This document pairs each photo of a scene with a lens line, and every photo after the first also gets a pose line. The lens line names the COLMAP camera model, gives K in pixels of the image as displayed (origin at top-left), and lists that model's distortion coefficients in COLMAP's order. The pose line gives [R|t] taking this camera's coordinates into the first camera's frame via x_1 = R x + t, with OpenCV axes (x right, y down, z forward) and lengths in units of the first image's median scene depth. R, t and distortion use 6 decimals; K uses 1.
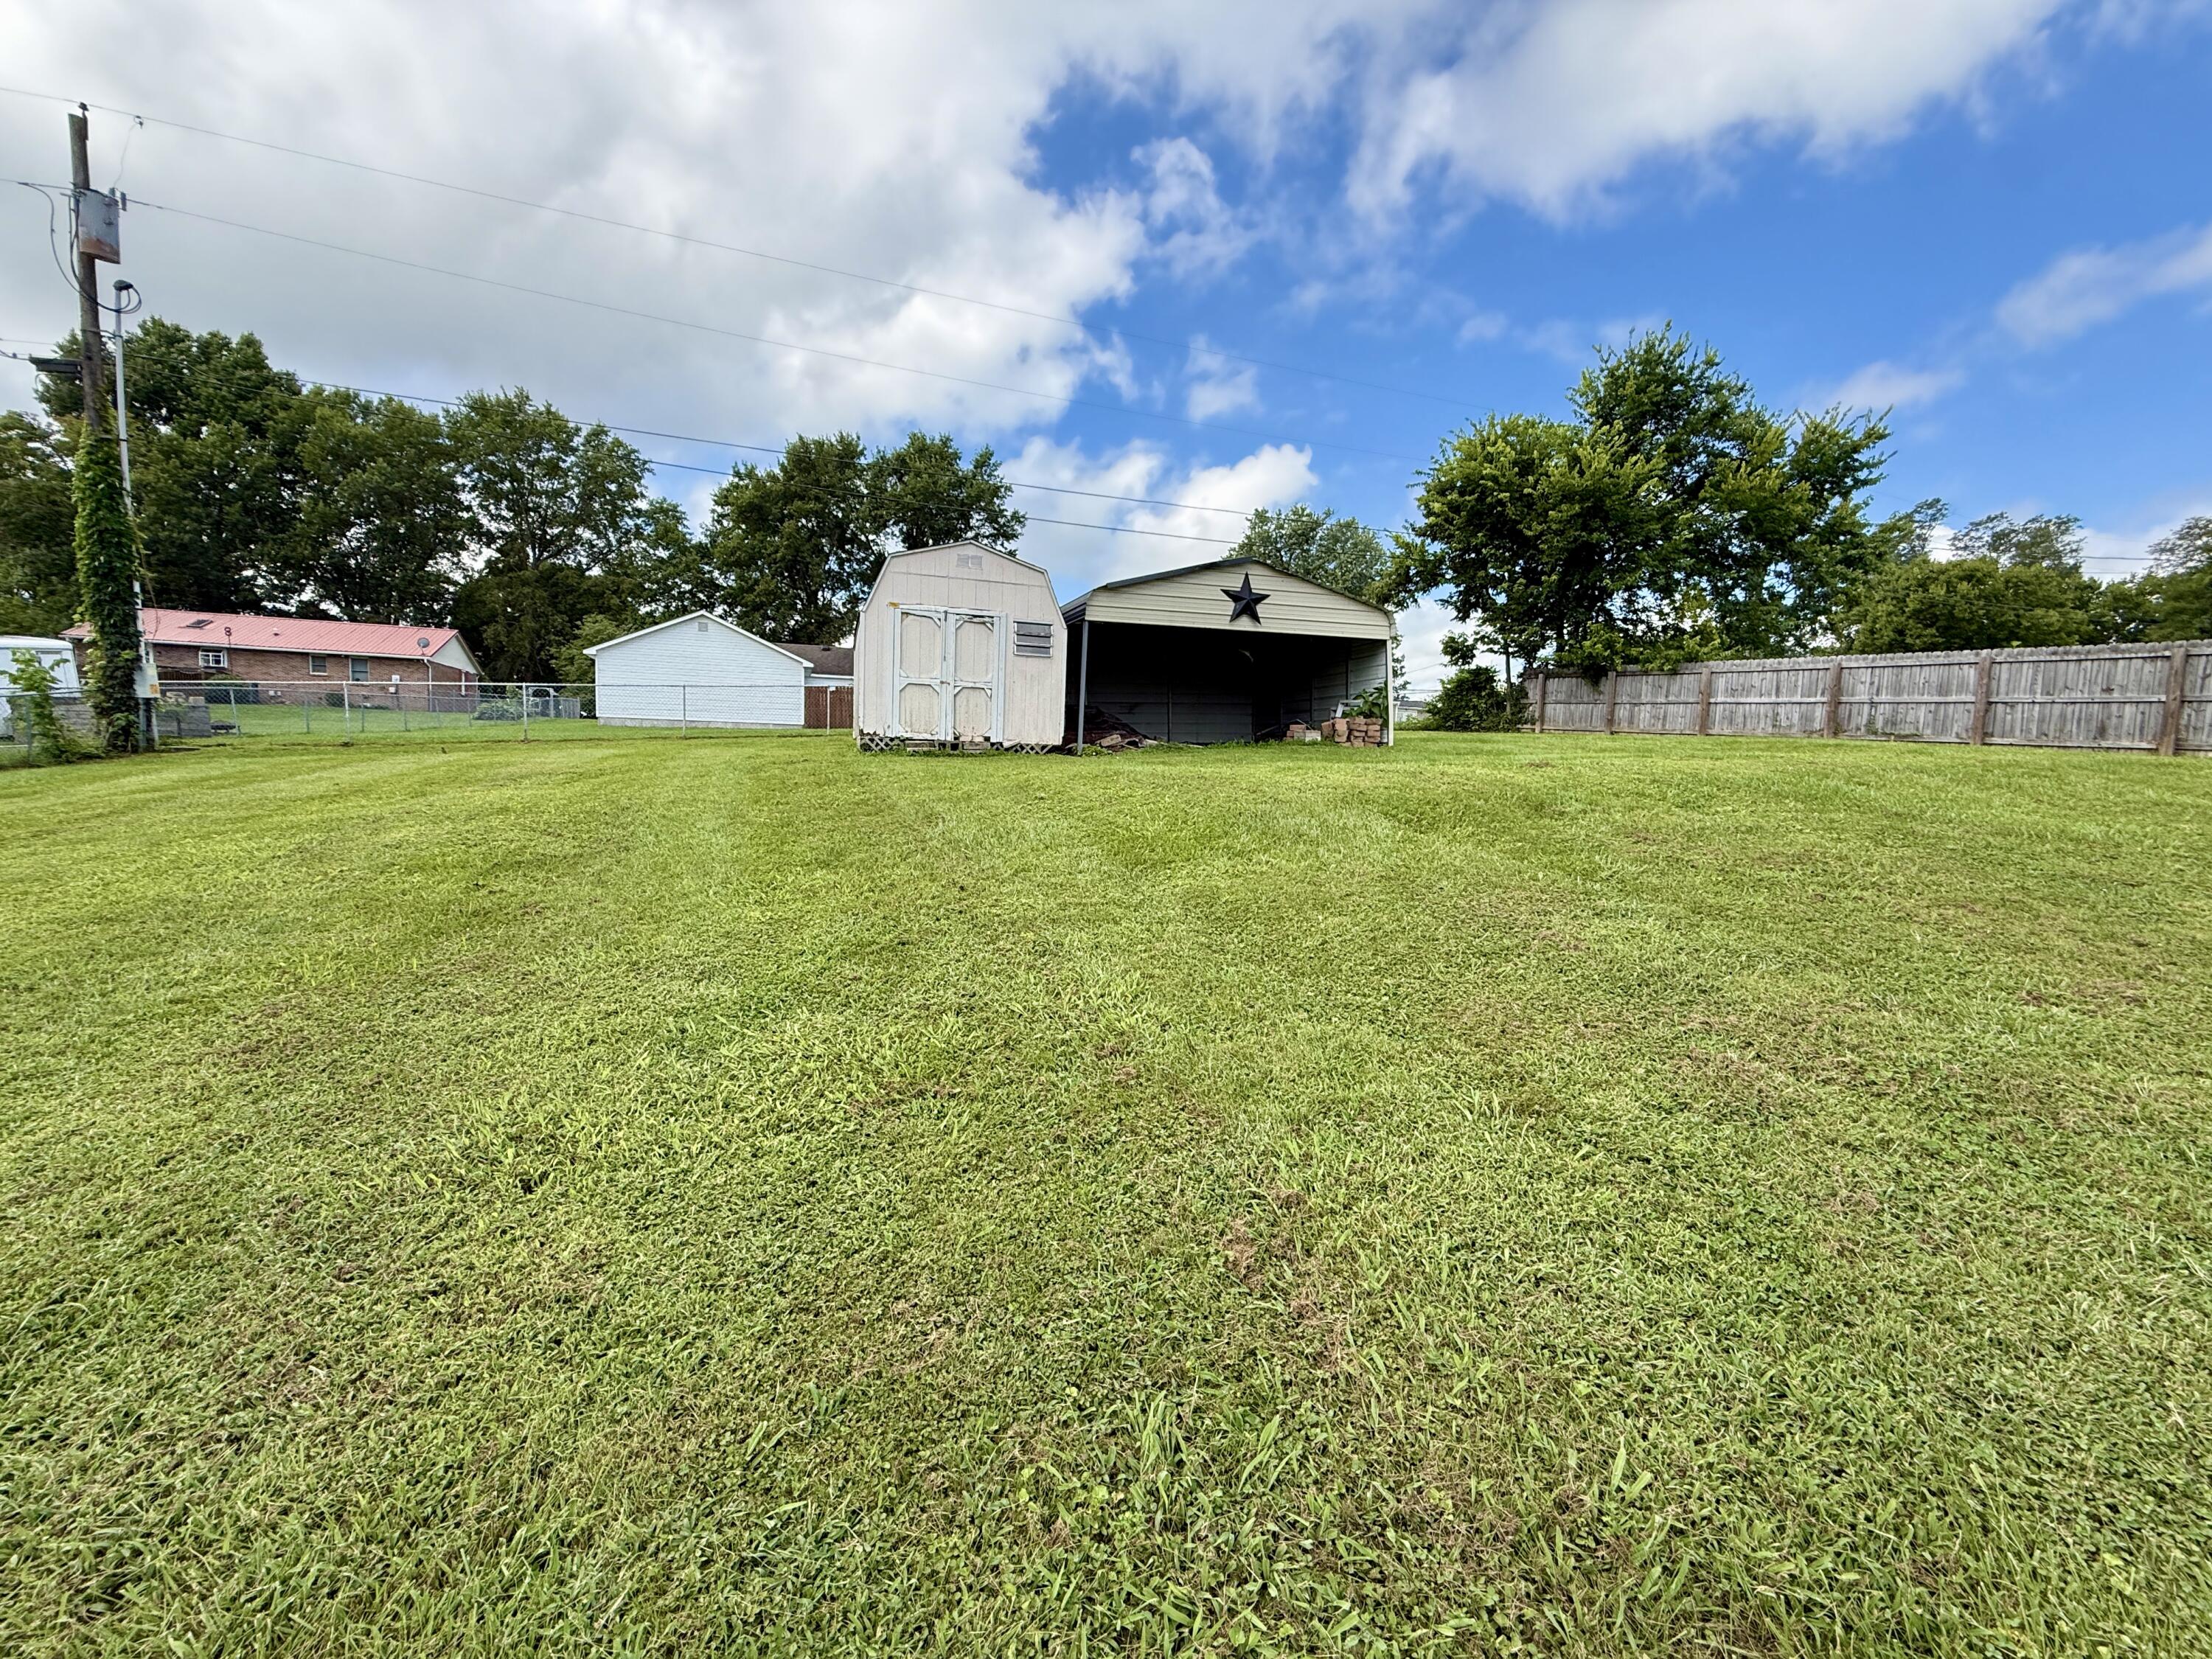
lens RADIAL K [[883.4, 0, 1111.7], [0, 883.4, 836.5], [0, 0, 1]] dist [-0.006447, 0.001898]
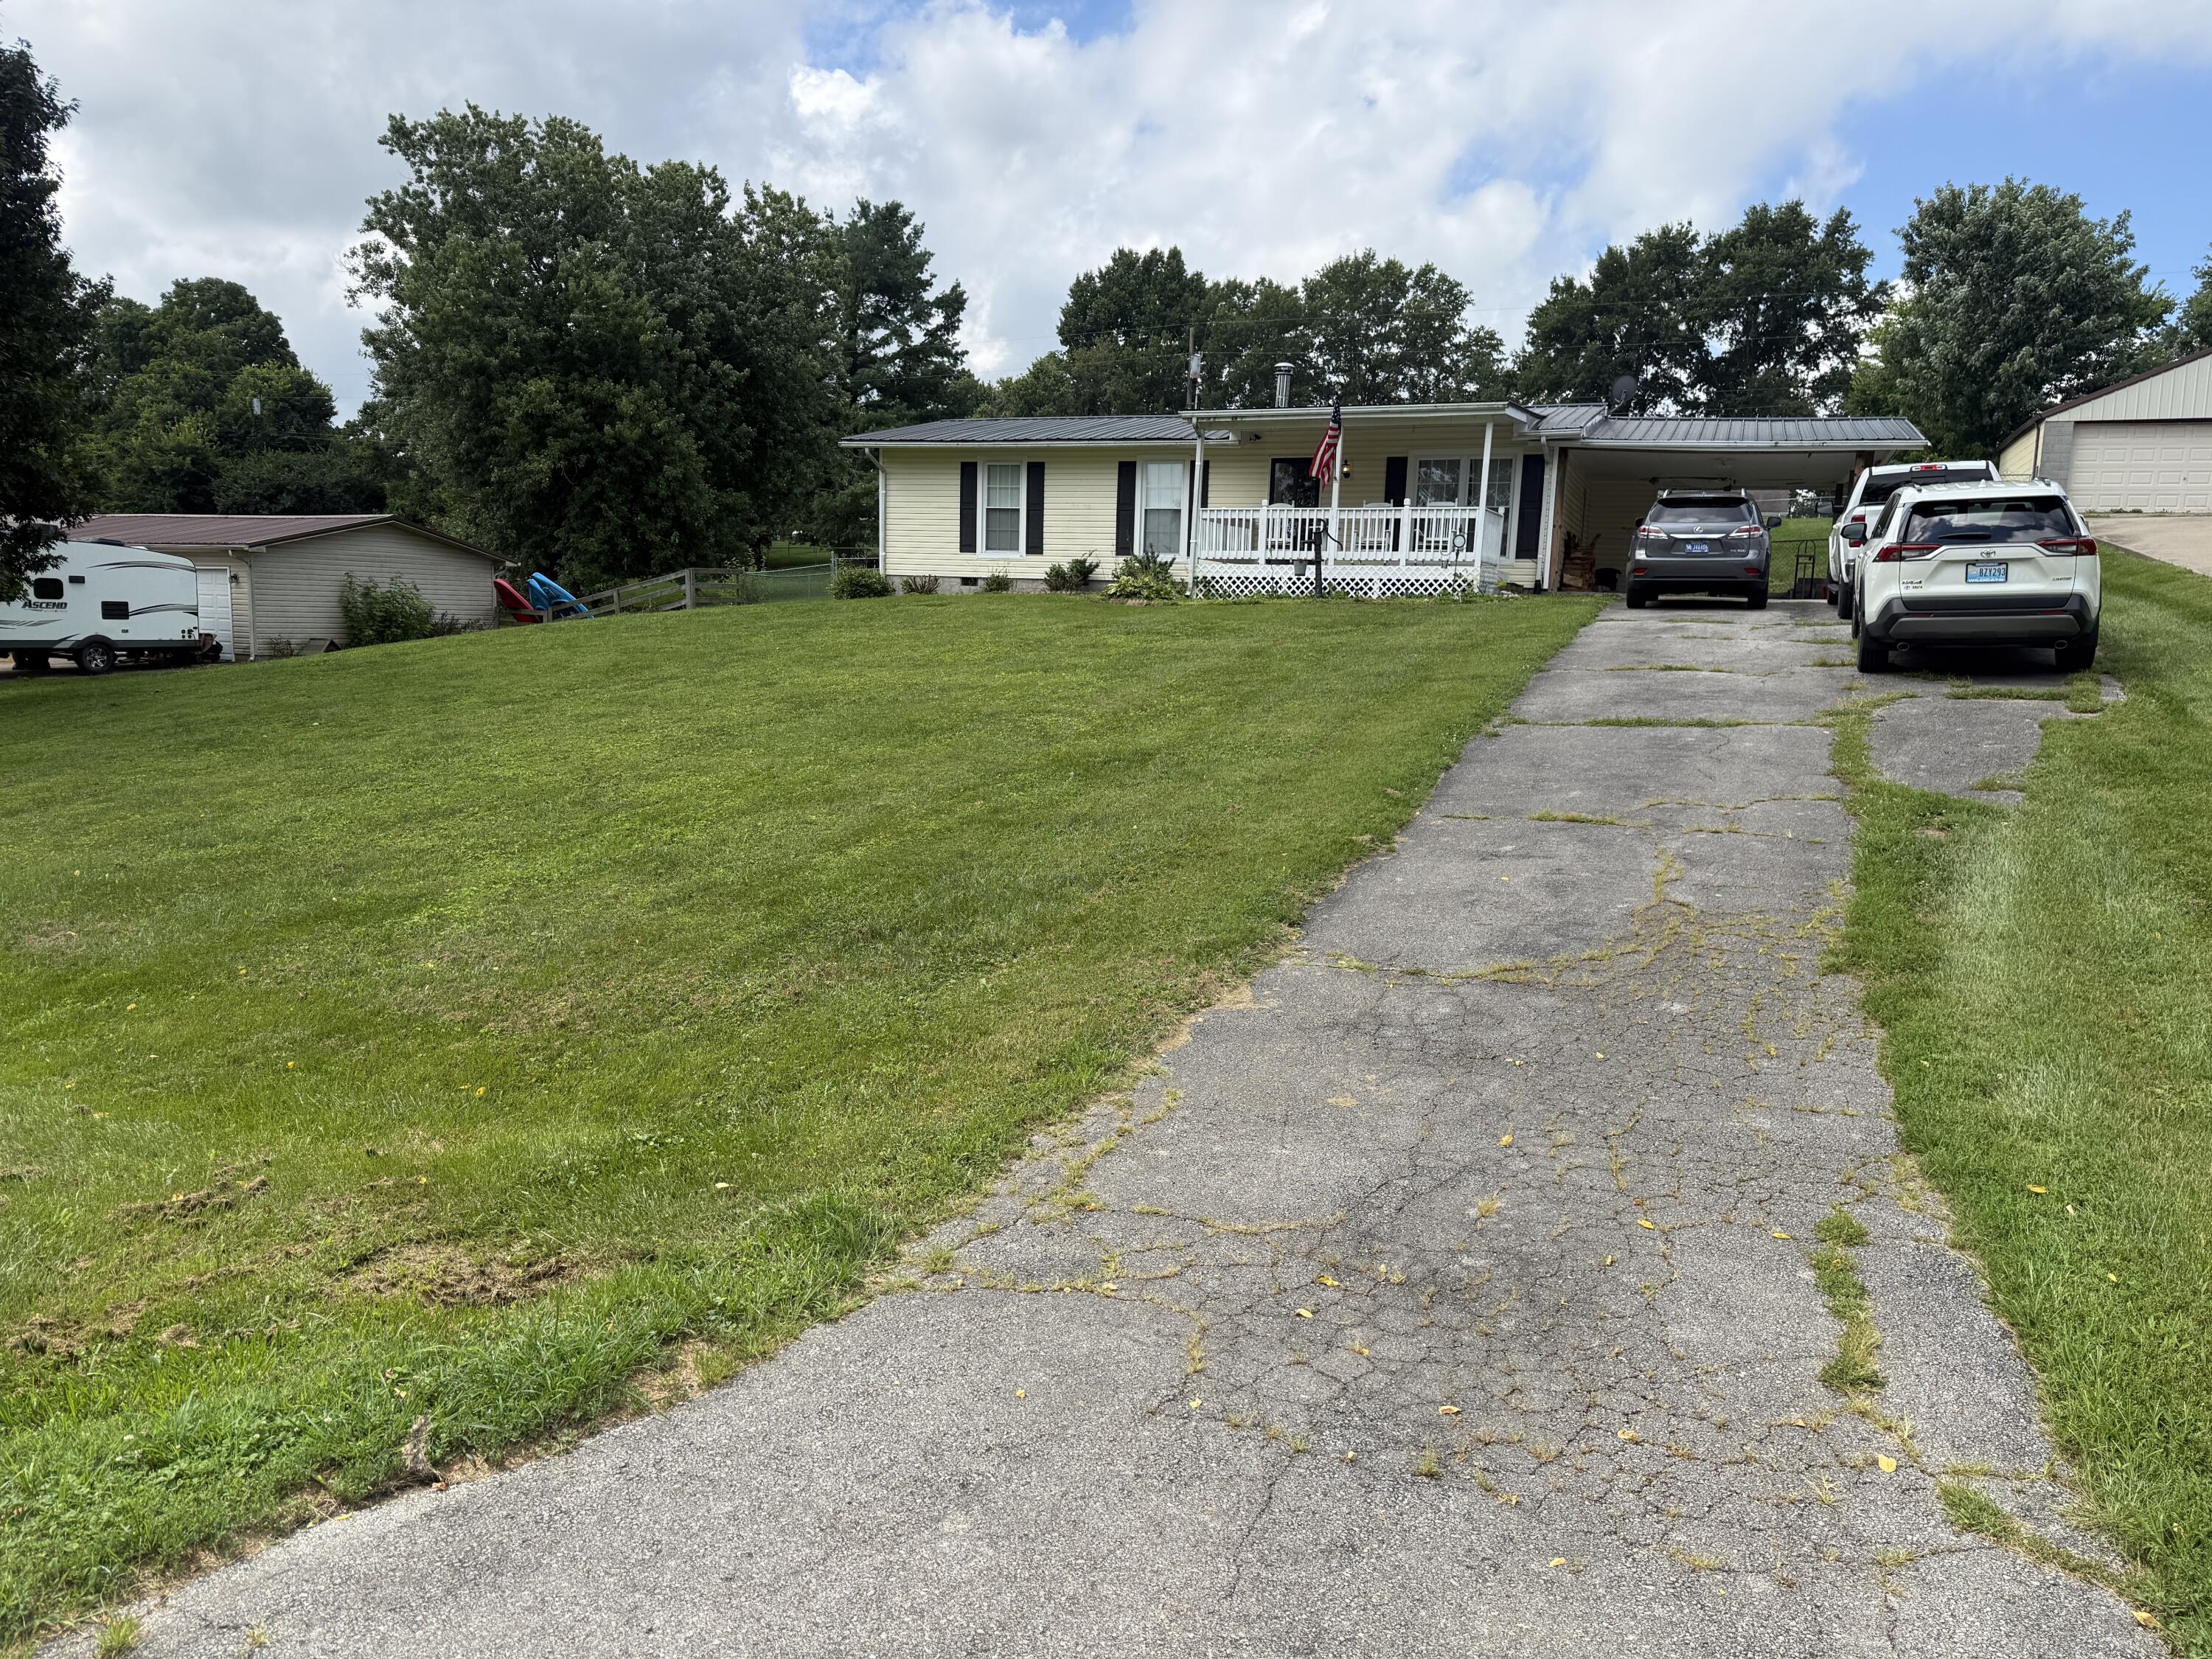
lens RADIAL K [[1555.1, 0, 1102.3], [0, 1555.1, 826.4], [0, 0, 1]] dist [0.029834, -0.038899]
pose [[0.723348, 0.080450, -0.685781, 0.467688], [-0.065153, 0.996710, 0.048203, 0.122102], [0.687403, 0.009813, 0.726210, -0.600946]]
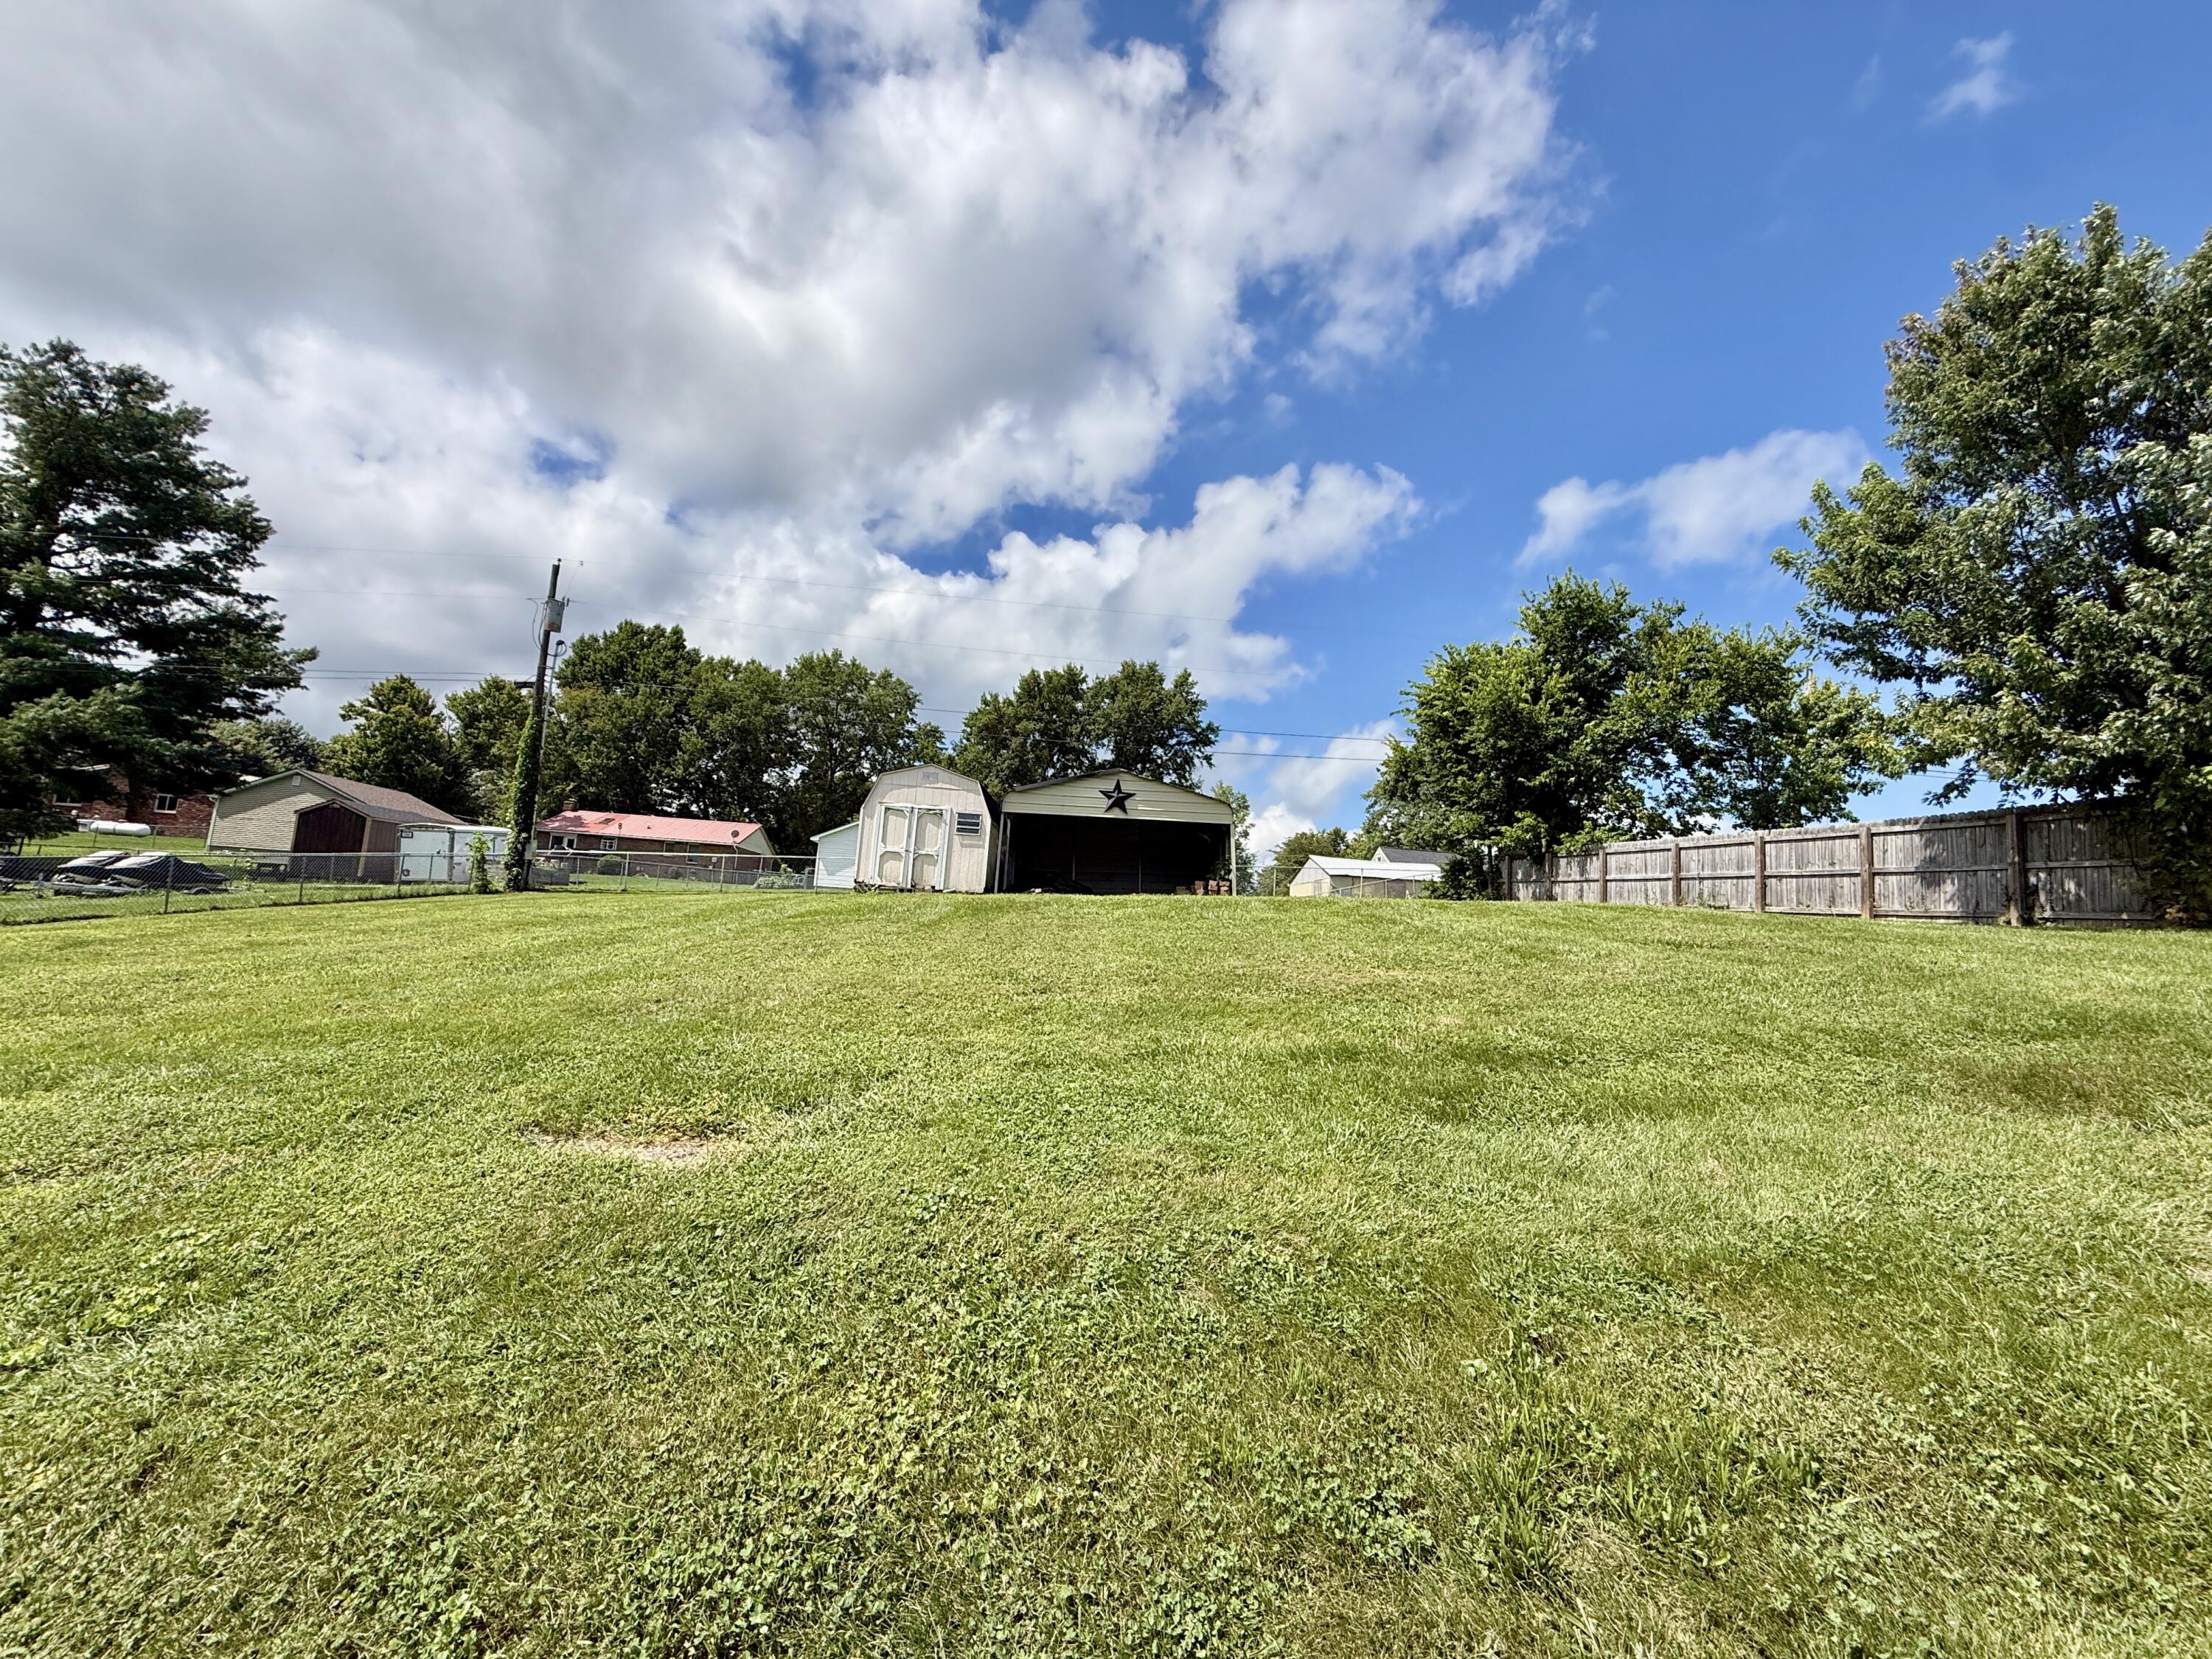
lens RADIAL K [[883.4, 0, 1098.9], [0, 883.4, 835.8], [0, 0, 1]] dist [-0.006447, 0.001898]
pose [[0.953328, 0.000123, -0.301936, 0.113870], [-0.065663, 0.976151, -0.206926, 0.018872], [0.294709, 0.217095, 0.930600, -0.068003]]
